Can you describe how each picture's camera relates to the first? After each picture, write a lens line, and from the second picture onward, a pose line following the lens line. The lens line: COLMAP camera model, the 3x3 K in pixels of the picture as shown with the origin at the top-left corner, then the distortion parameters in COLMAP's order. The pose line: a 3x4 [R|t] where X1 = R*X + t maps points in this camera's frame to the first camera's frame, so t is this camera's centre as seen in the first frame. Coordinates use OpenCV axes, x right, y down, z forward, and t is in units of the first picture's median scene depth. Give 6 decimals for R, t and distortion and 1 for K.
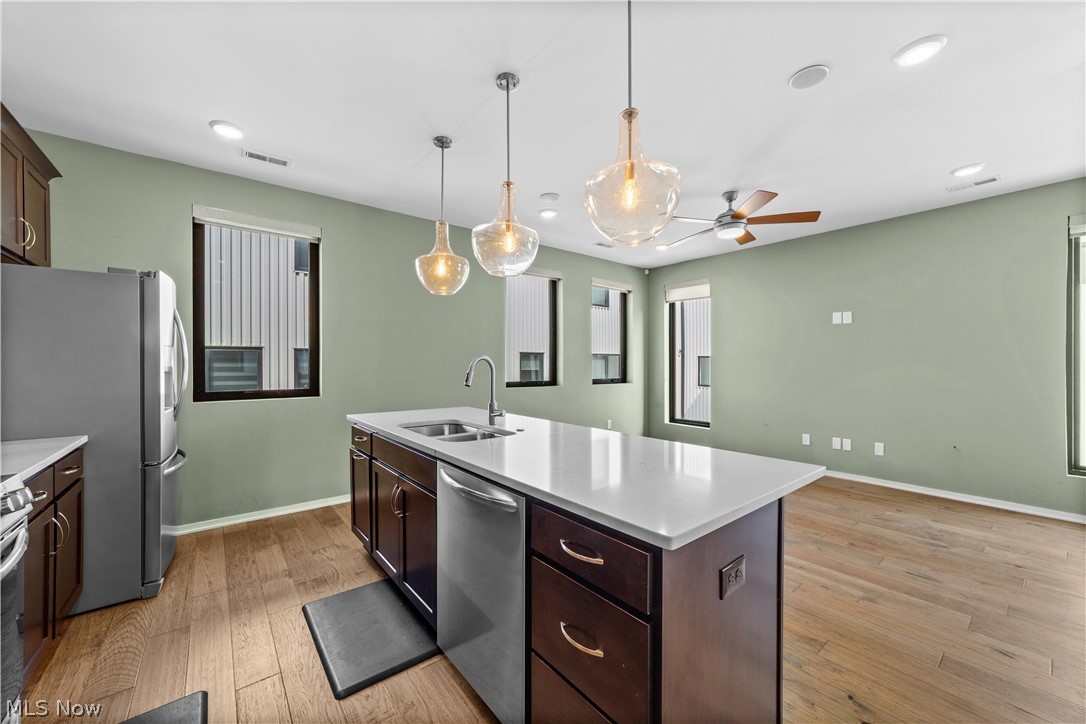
lens RADIAL K [[415.6, 0, 540.3], [0, 415.6, 362.2], [0, 0, 1]] dist [-0.014291, 0.006771]
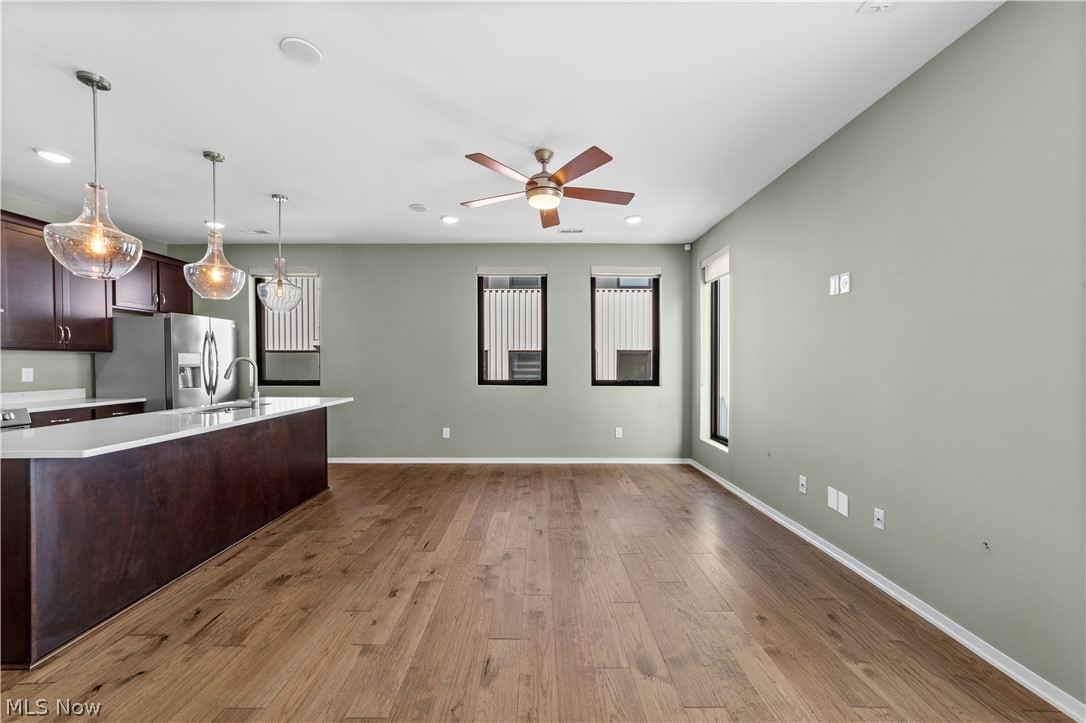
lens RADIAL K [[419.3, 0, 537.9], [0, 419.3, 367.7], [0, 0, 1]] dist [-0.015995, 0.007162]
pose [[0.782636, 0.008326, -0.622423, 0.764306], [0.002039, 0.999871, 0.015939, -0.000451], [0.622476, -0.013744, 0.782518, 0.275279]]
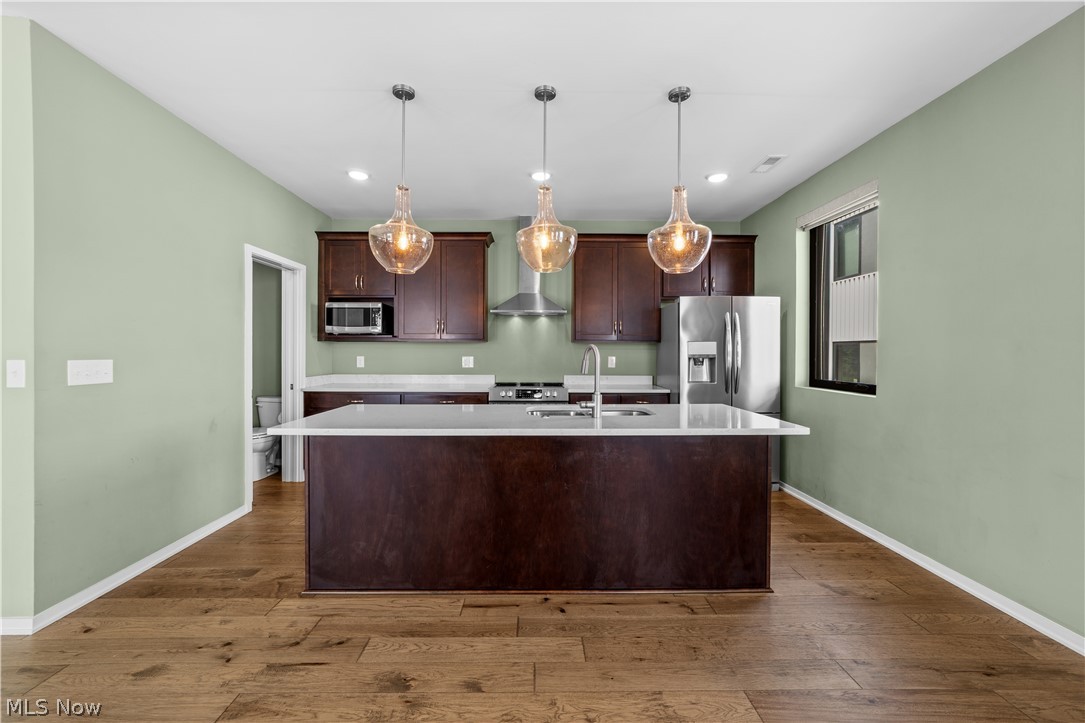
lens RADIAL K [[424.0, 0, 539.7], [0, 424.0, 354.4], [0, 0, 1]] dist [-0.017841, 0.007499]
pose [[-0.614126, 0.002699, -0.789203, 0.381720], [-0.000399, 0.999993, 0.003731, 0.002130], [0.789208, 0.002606, -0.614121, 0.791858]]
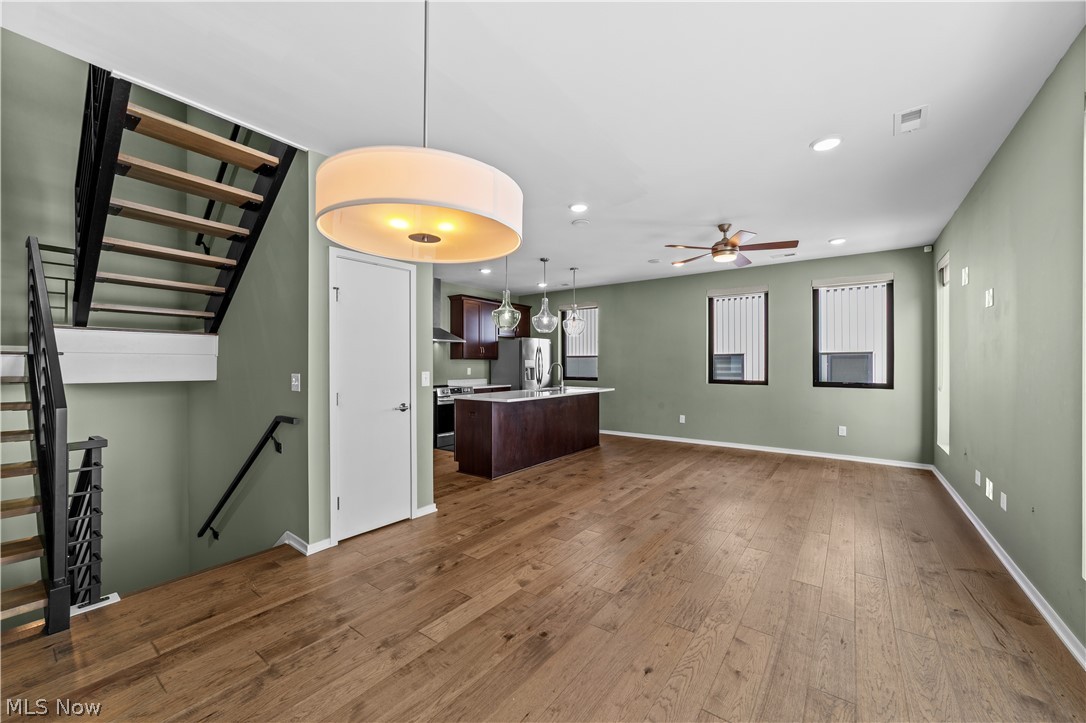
lens RADIAL K [[423.2, 0, 541.0], [0, 423.2, 365.6], [0, 0, 1]] dist [-0.017059, 0.006738]
pose [[0.255410, 0.003604, -0.966826, 1.197856], [0.002686, 0.999987, 0.004438, -0.005333], [0.966829, -0.003730, 0.255397, 0.134054]]
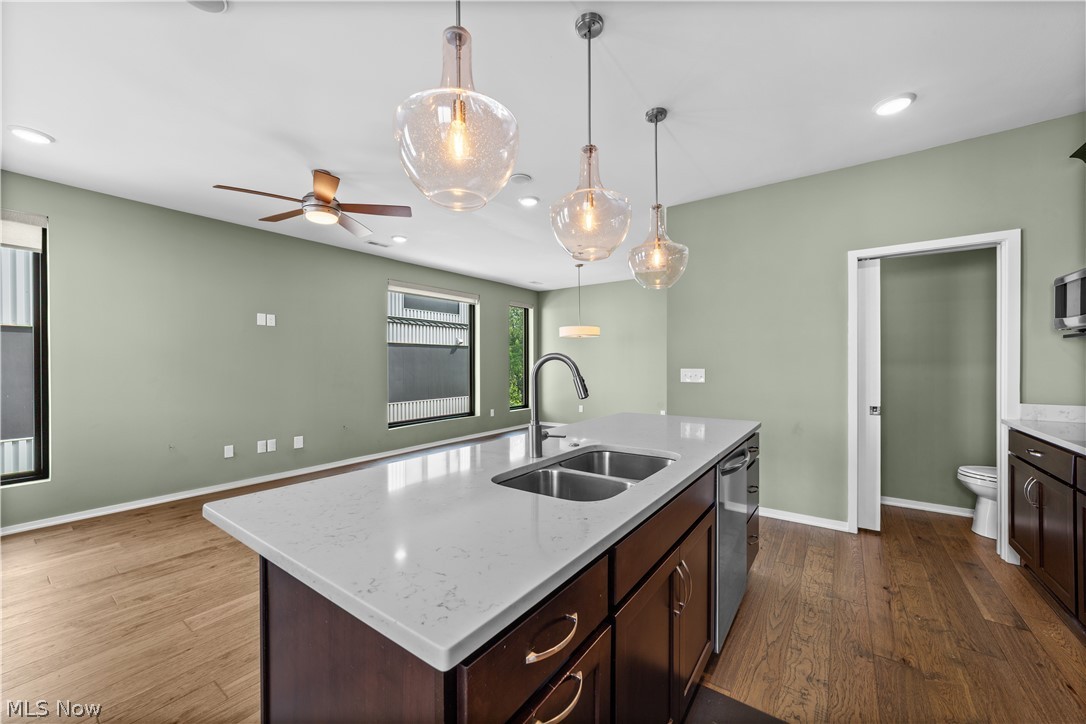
lens RADIAL K [[419.3, 0, 537.9], [0, 419.3, 368.2], [0, 0, 1]] dist [-0.015995, 0.007162]
pose [[-0.254911, -0.006246, 0.966944, -0.406125], [0.000706, 0.999978, 0.006646, 0.003405], [-0.966964, 0.002377, -0.254901, 0.623563]]
